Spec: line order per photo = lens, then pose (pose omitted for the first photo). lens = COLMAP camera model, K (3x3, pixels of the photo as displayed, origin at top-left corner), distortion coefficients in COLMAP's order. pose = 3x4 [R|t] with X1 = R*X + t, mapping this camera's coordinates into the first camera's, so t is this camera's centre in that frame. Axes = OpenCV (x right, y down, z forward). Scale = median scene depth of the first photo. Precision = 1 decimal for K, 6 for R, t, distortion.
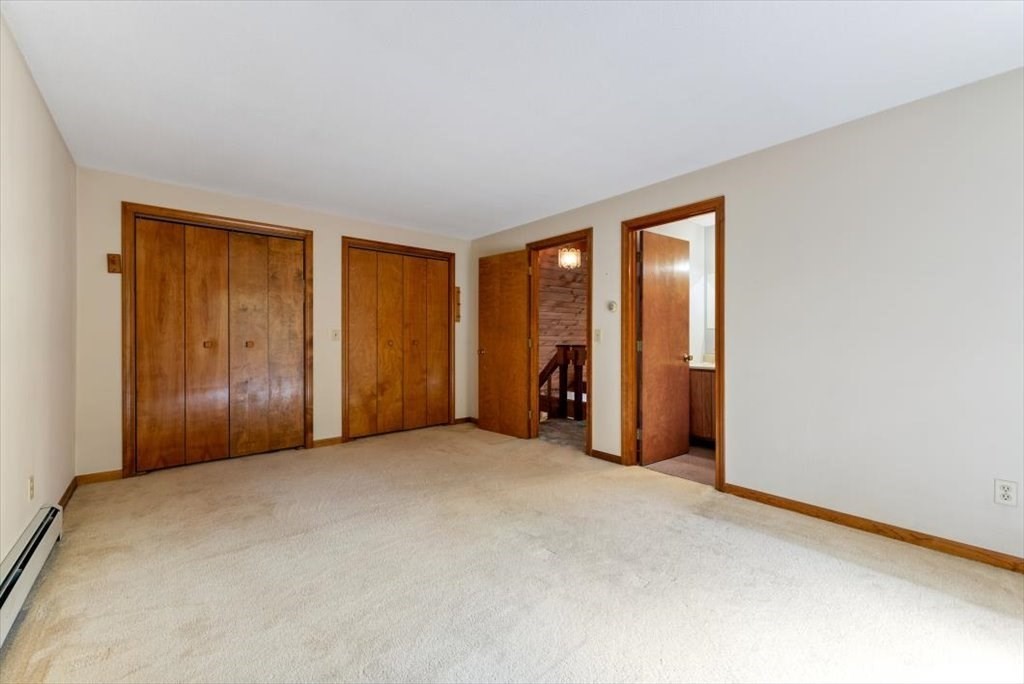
lens RADIAL K [[408.8, 0, 515.6], [0, 408.8, 337.8], [0, 0, 1]] dist [0.000081, 0.000219]
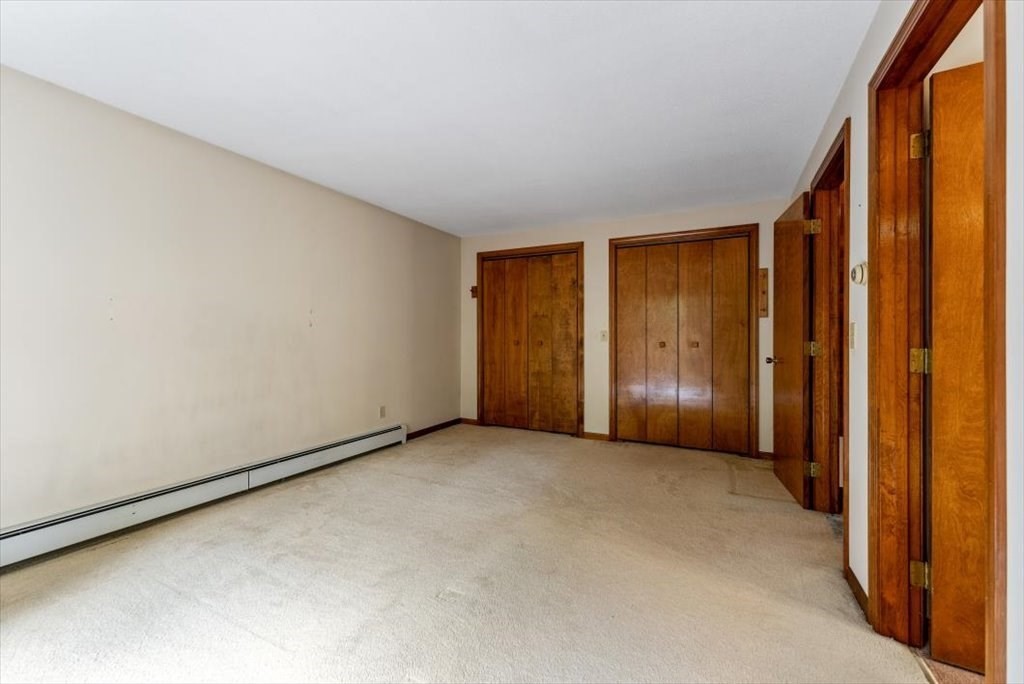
lens RADIAL K [[408.8, 0, 515.6], [0, 408.8, 337.8], [0, 0, 1]] dist [0.000081, 0.000219]
pose [[0.384912, 0.000825, -0.922953, 0.459828], [-0.007111, 0.999973, -0.002071, 0.002239], [0.922926, 0.007361, 0.384907, 0.413172]]
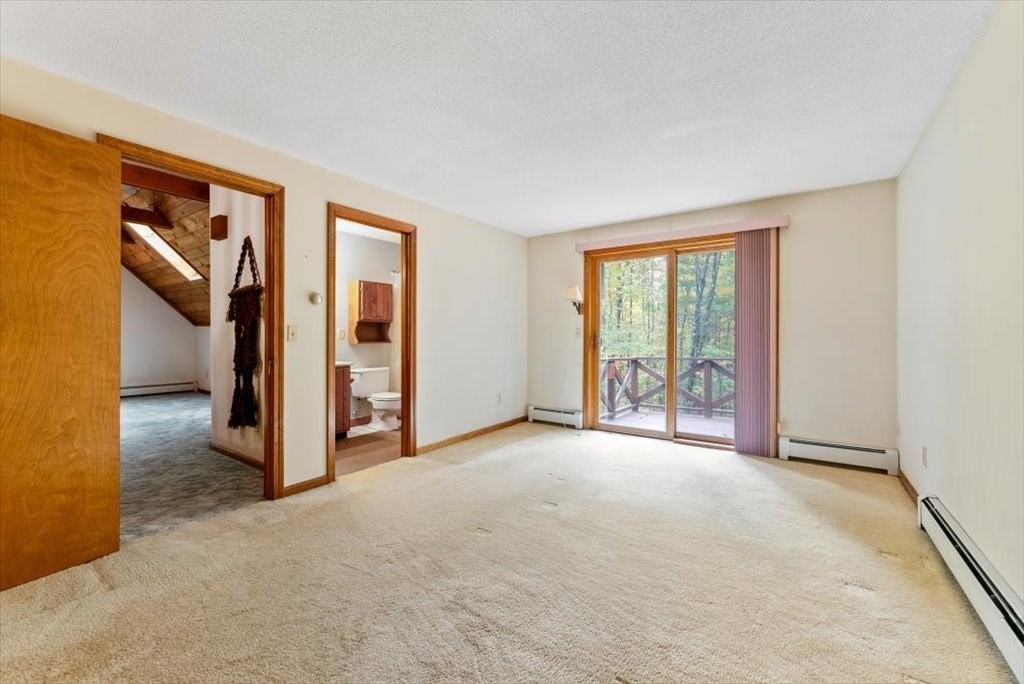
lens RADIAL K [[408.8, 0, 515.6], [0, 408.8, 337.8], [0, 0, 1]] dist [0.000081, 0.000219]
pose [[-0.243552, -0.005370, 0.969873, -0.592758], [-0.001154, 0.999986, 0.005247, -0.002275], [-0.969887, 0.000158, -0.243555, 0.727427]]
